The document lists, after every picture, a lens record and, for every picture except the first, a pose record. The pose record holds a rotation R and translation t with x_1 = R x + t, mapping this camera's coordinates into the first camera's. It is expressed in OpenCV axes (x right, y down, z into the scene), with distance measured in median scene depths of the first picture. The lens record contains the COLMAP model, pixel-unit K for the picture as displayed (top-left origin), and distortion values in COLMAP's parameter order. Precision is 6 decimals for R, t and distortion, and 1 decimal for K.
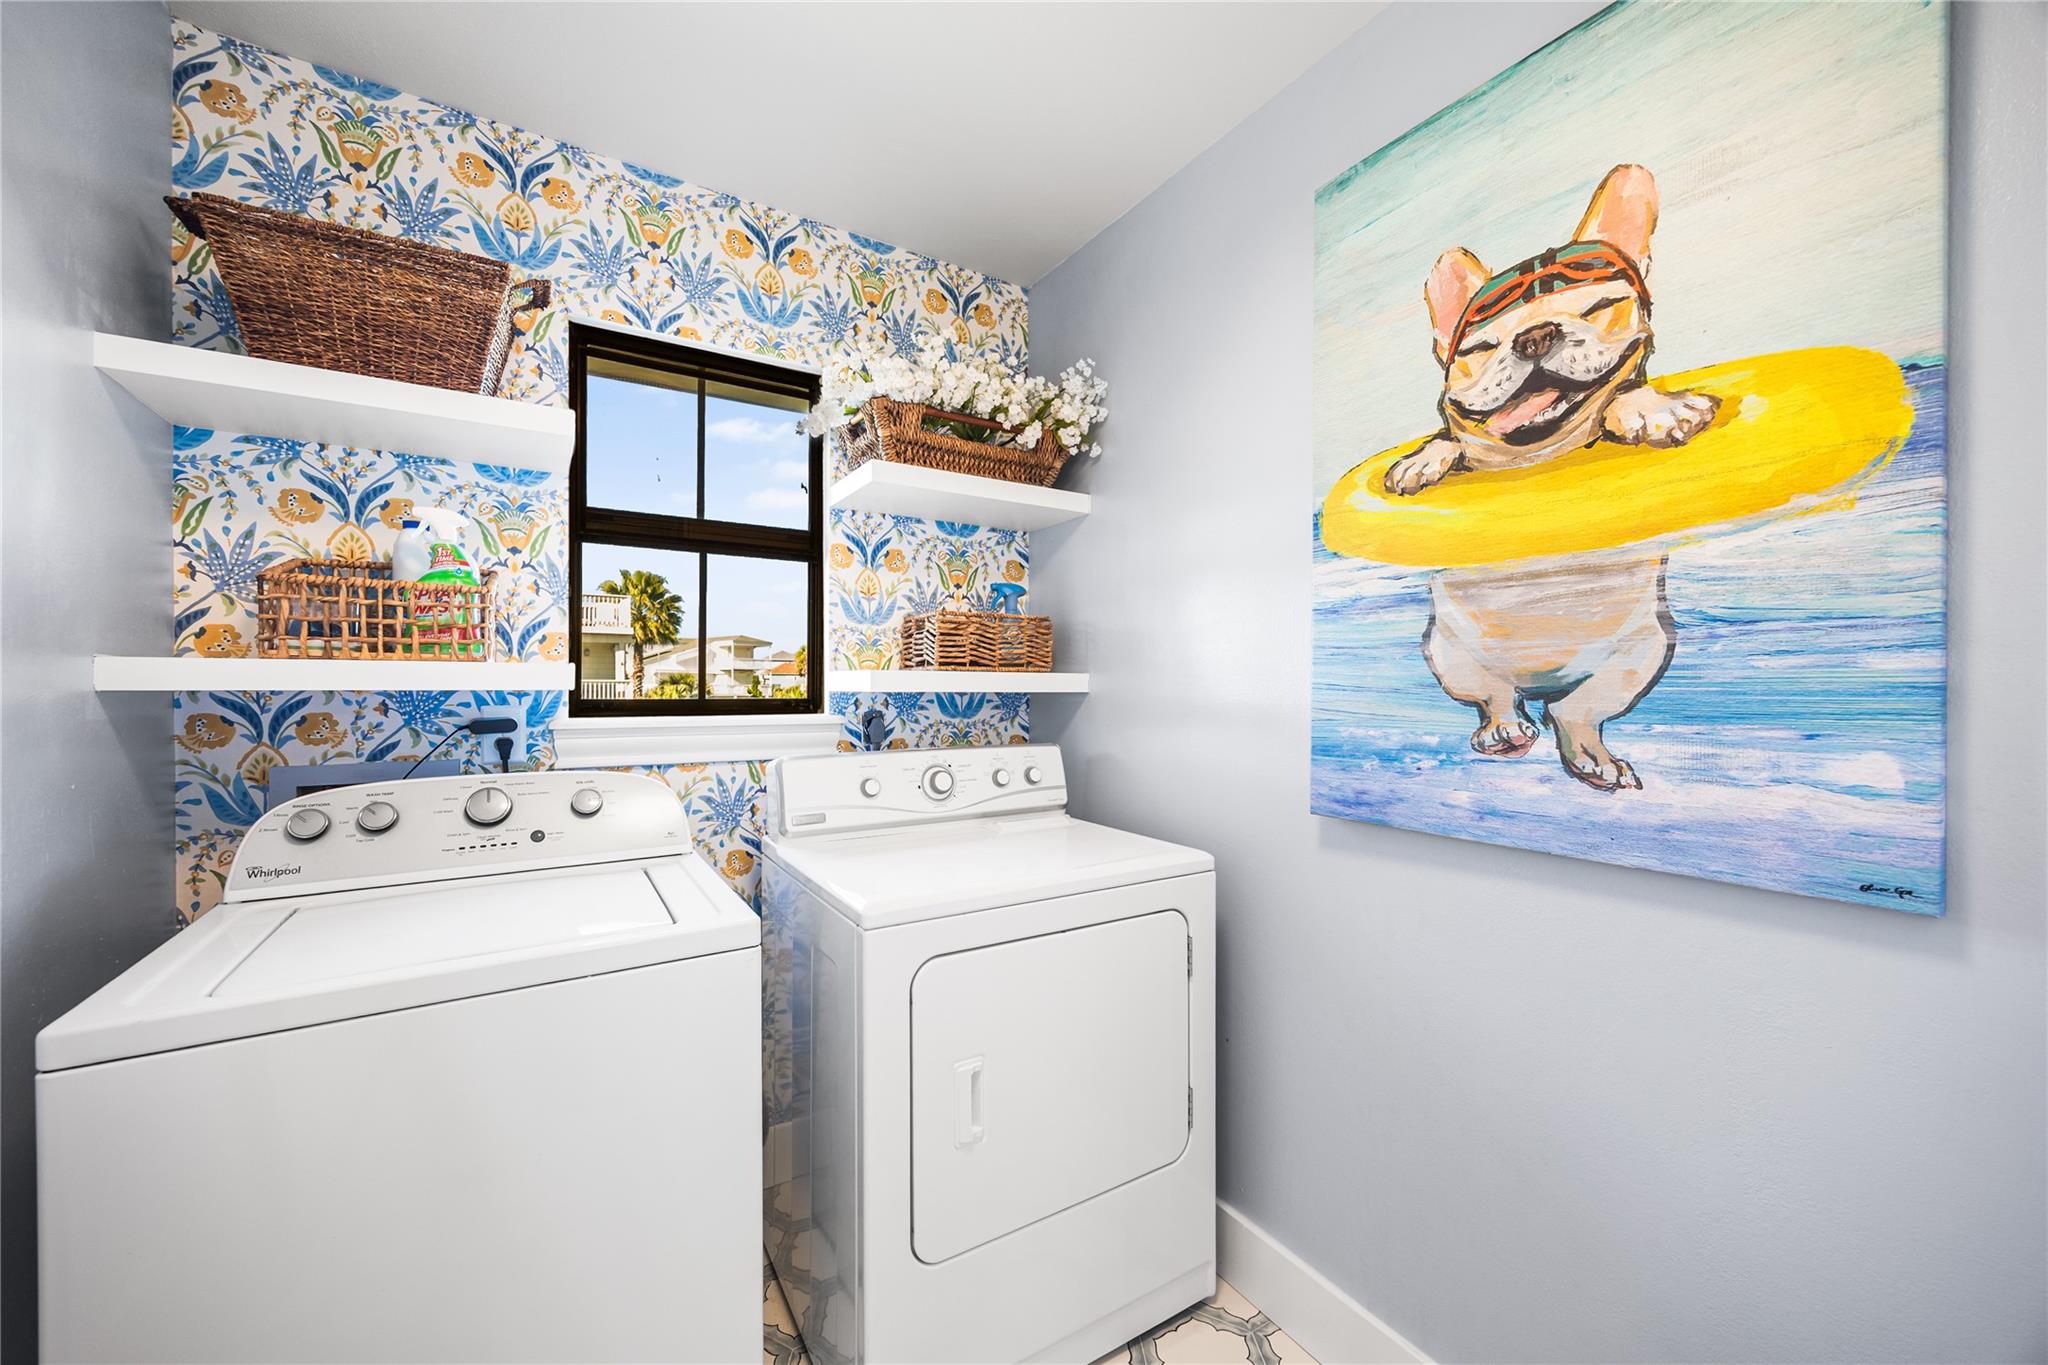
lens RADIAL K [[797.0, 0, 1013.8], [0, 797.0, 684.5], [0, 0, 1]] dist [0.002798, -0.000555]
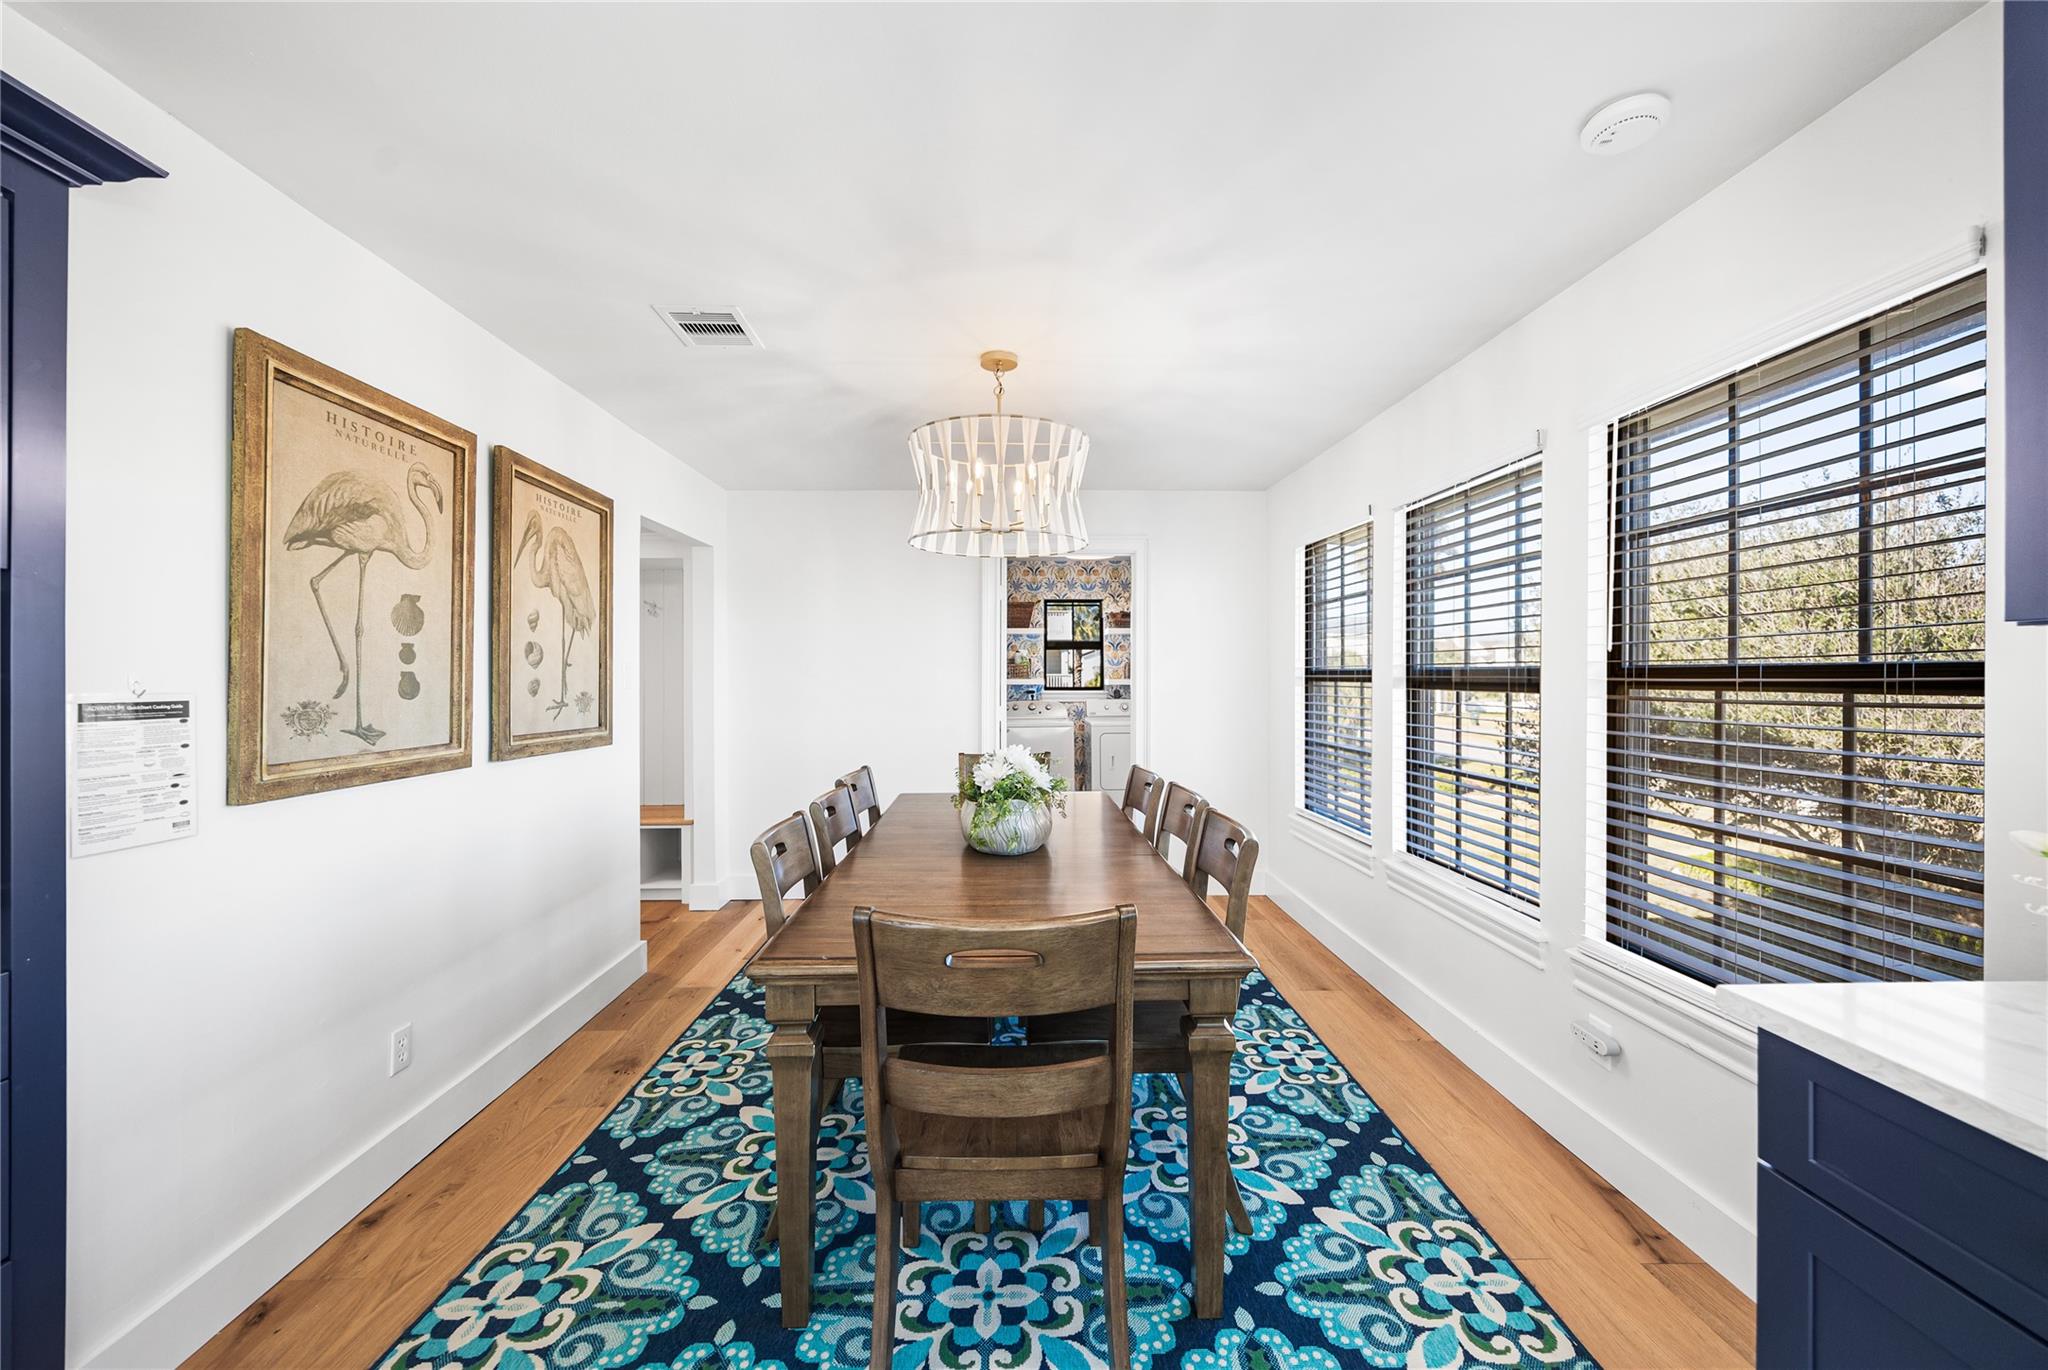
lens RADIAL K [[797.0, 0, 1005.5], [0, 797.0, 696.1], [0, 0, 1]] dist [0.002798, -0.000555]
pose [[0.858693, 0.004671, -0.512468, 1.370333], [0.011906, 0.999507, 0.029059, -0.051664], [0.512351, -0.031054, 0.858214, -2.616663]]
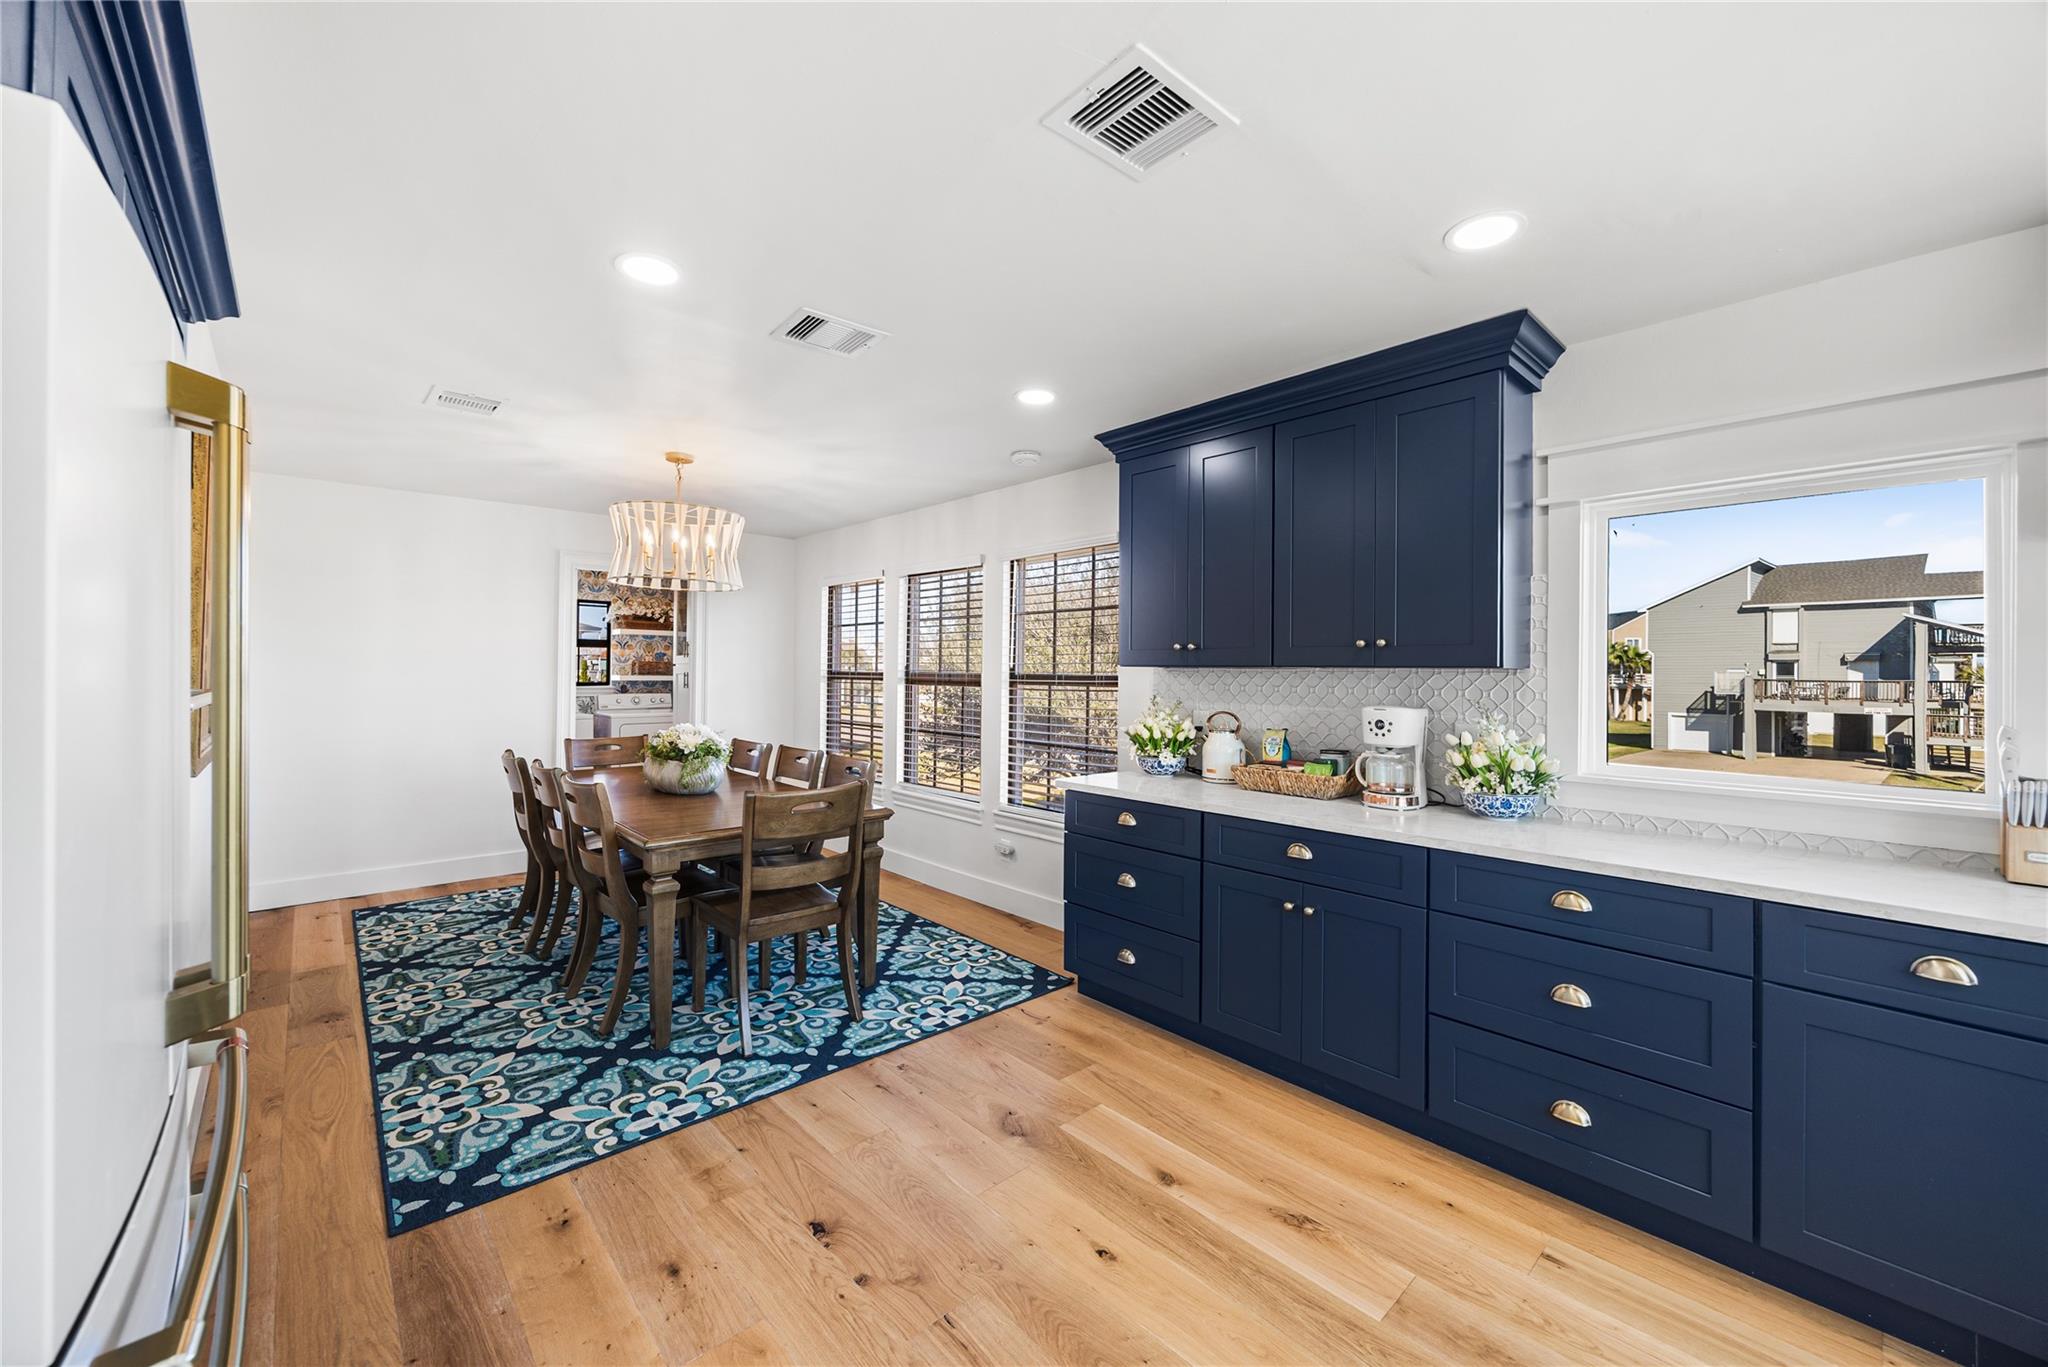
lens RADIAL K [[797.0, 0, 1025.9], [0, 797.0, 673.2], [0, 0, 1]] dist [0.002798, -0.000555]
pose [[0.983760, 0.003880, 0.179445, 1.162676], [-0.005260, 0.999960, 0.007214, -0.069667], [-0.179410, -0.008041, 0.983742, -3.518536]]
